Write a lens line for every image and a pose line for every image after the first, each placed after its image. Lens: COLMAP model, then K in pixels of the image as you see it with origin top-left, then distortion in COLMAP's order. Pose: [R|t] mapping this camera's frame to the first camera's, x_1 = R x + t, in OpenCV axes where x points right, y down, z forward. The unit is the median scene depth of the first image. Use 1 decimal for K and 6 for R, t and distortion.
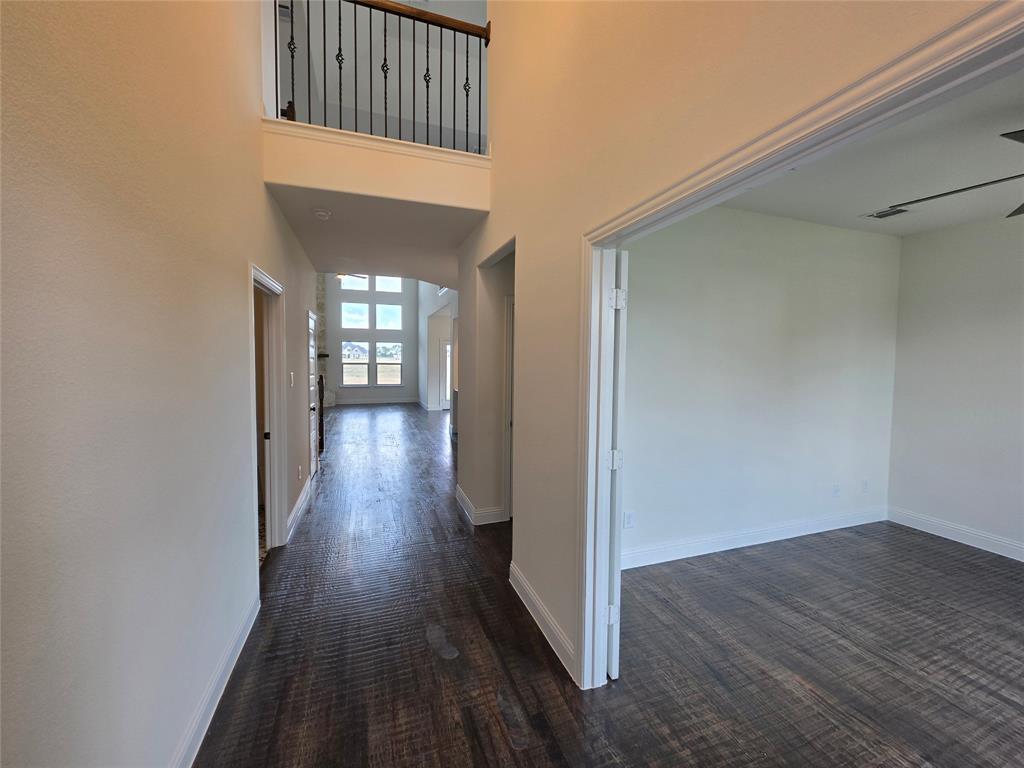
lens RADIAL K [[410.3, 0, 514.5], [0, 410.3, 377.1], [0, 0, 1]] dist [-0.002410, 0.000010]
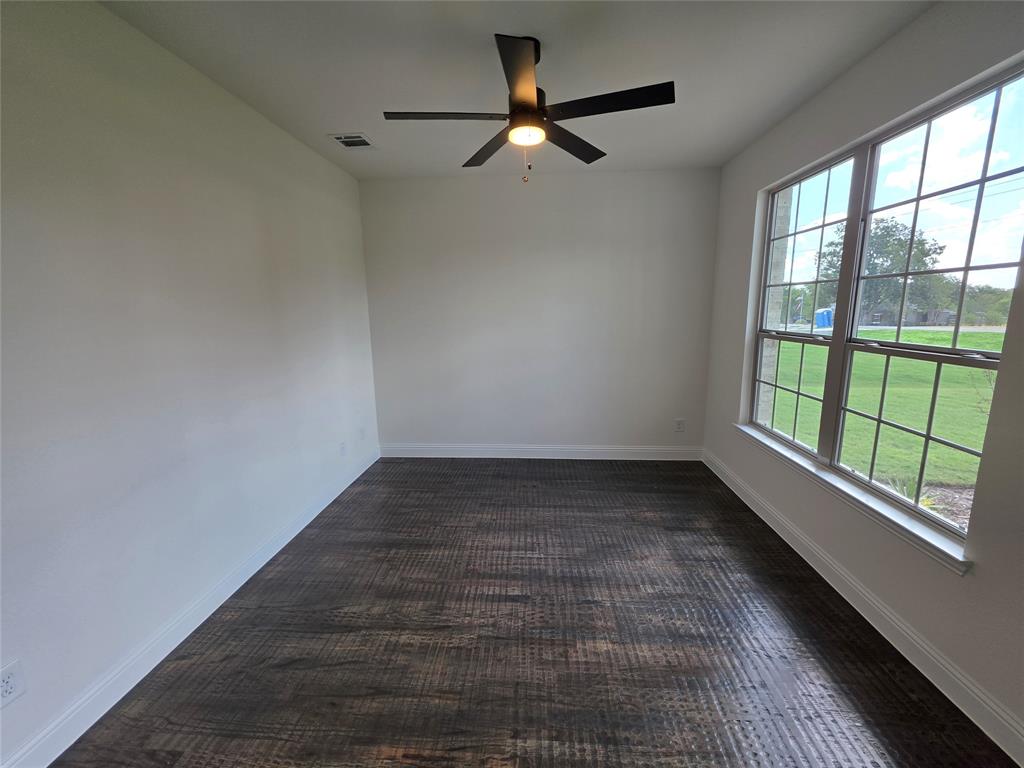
lens RADIAL K [[410.3, 0, 508.7], [0, 410.3, 377.5], [0, 0, 1]] dist [-0.002410, 0.000010]
pose [[0.410434, -0.169077, 0.896079, 0.193656], [0.060110, 0.985540, 0.158425, -0.011595], [-0.909907, -0.011159, 0.414662, 0.404099]]
